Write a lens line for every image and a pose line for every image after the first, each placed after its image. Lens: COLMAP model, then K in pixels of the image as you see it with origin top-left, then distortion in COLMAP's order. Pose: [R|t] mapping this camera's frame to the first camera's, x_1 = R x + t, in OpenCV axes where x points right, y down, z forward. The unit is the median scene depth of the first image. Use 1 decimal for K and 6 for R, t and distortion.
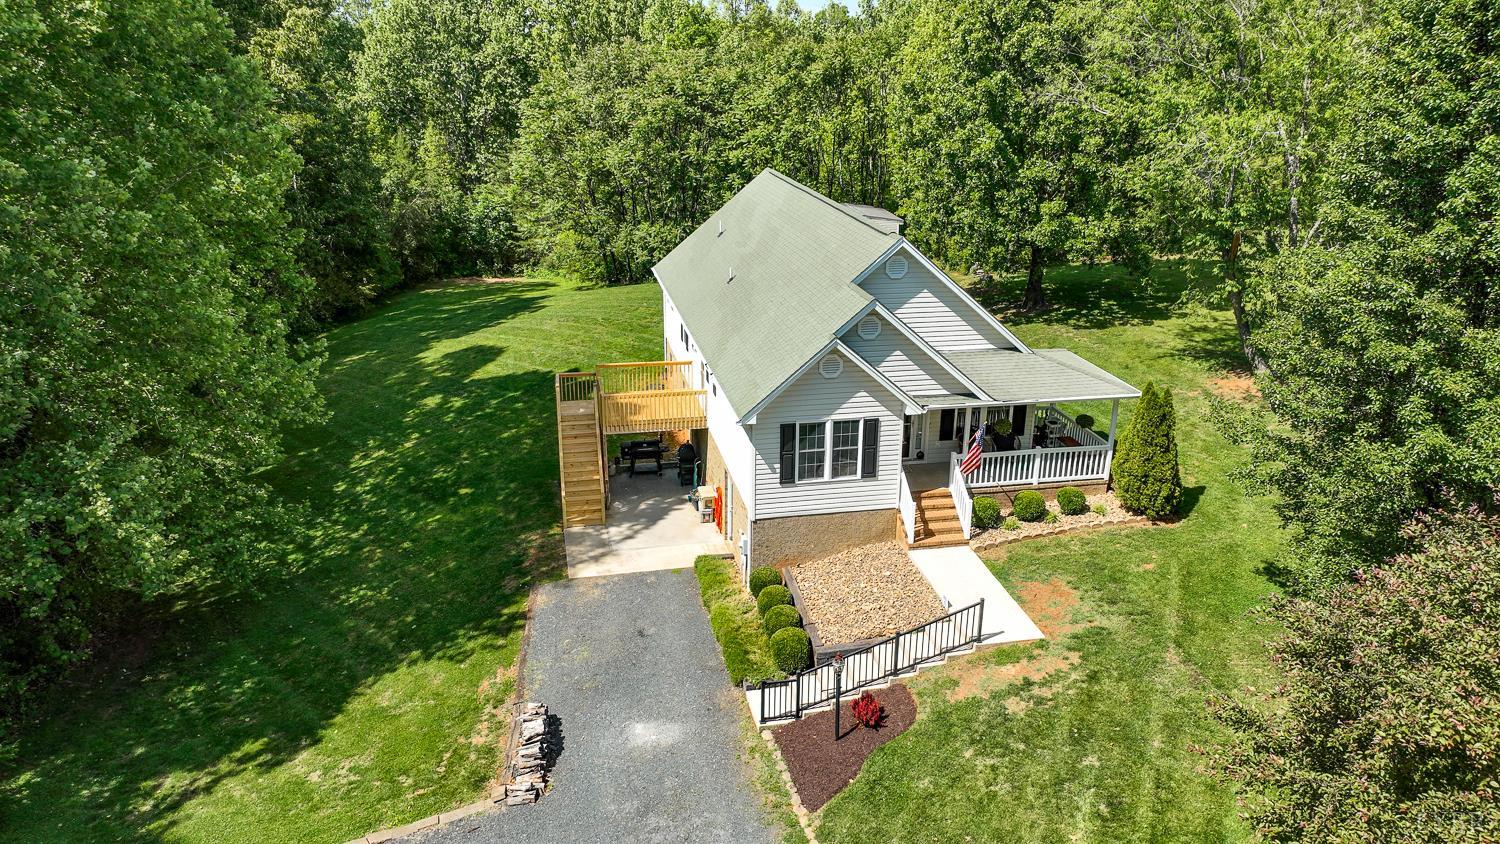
lens RADIAL K [[1051.9, 0, 750.0], [0, 1051.9, 422.0], [0, 0, 1]] dist [-0.003398, 0.021644]
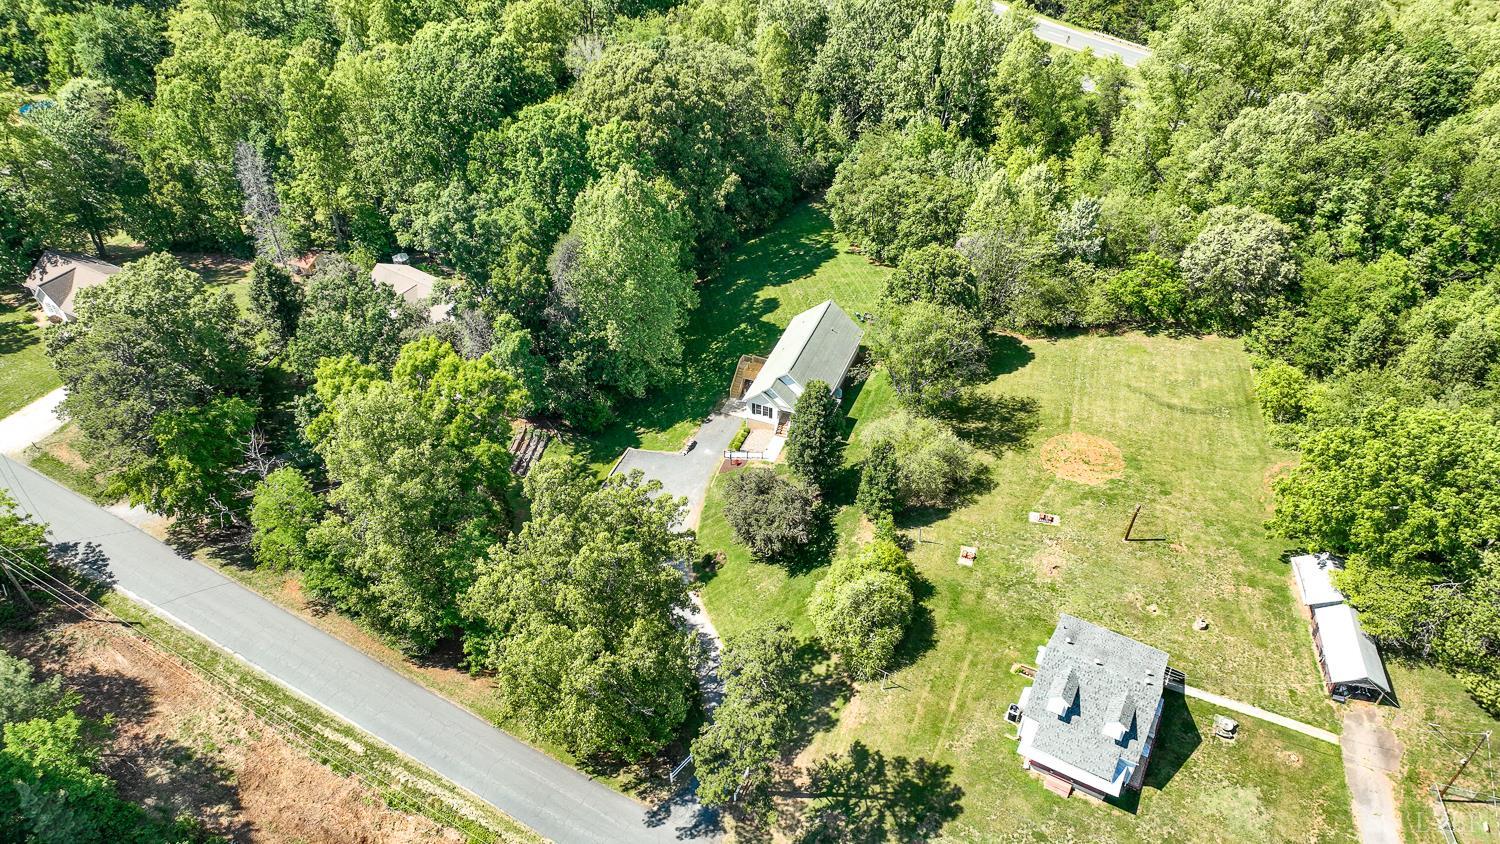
lens RADIAL K [[1043.0, 0, 745.1], [0, 1043.0, 425.4], [0, 0, 1]] dist [0.003118, 0.001398]
pose [[0.840947, 0.347172, -0.415066, 2.001644], [-0.175315, 0.900483, 0.397989, -1.785393], [0.511931, -0.261920, 0.818123, -2.933507]]
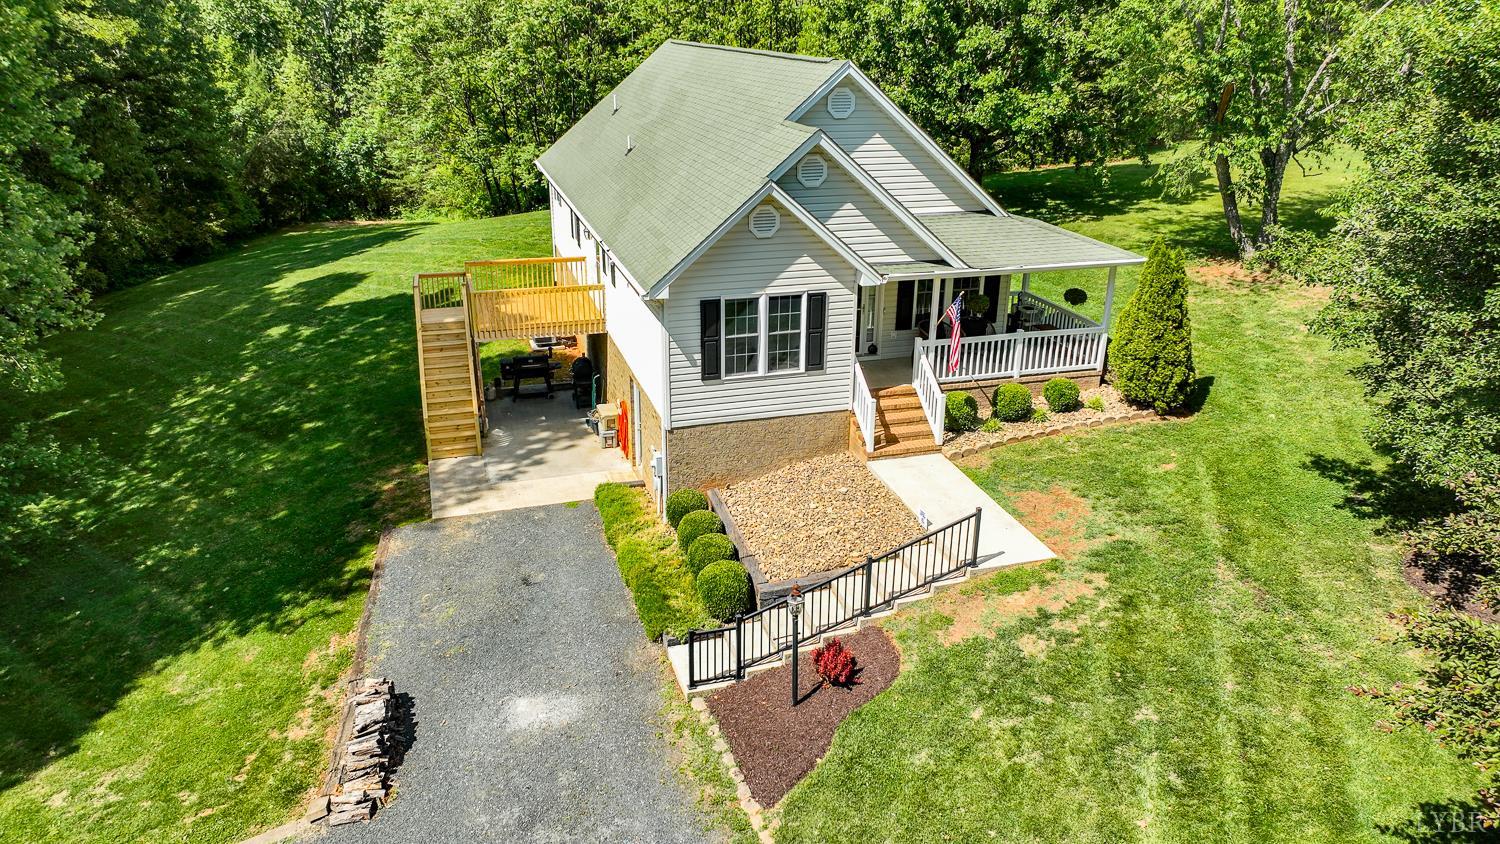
lens RADIAL K [[1051.9, 0, 750.0], [0, 1051.9, 422.0], [0, 0, 1]] dist [-0.003398, 0.021644]
pose [[0.995525, -0.032859, 0.088606, -0.005574], [0.030235, 0.999068, 0.030794, 0.066971], [-0.089535, -0.027977, 0.995591, 0.228843]]
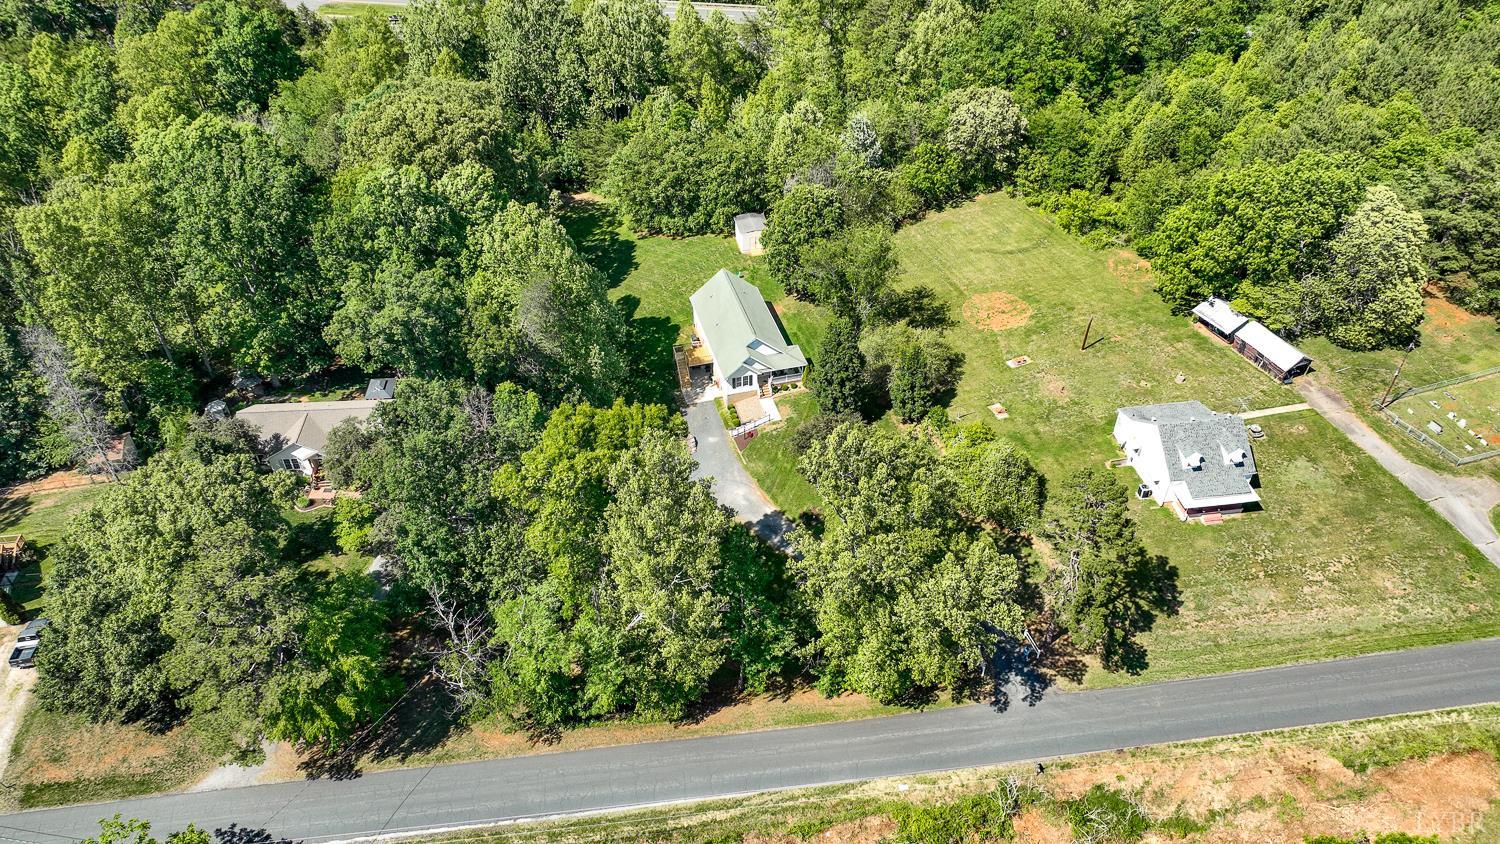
lens RADIAL K [[1051.9, 0, 750.0], [0, 1051.9, 422.0], [0, 0, 1]] dist [-0.003398, 0.021644]
pose [[0.997167, -0.057404, 0.048611, -0.140518], [0.036467, 0.934137, 0.355048, -1.556949], [-0.065790, -0.352269, 0.933584, -3.704922]]
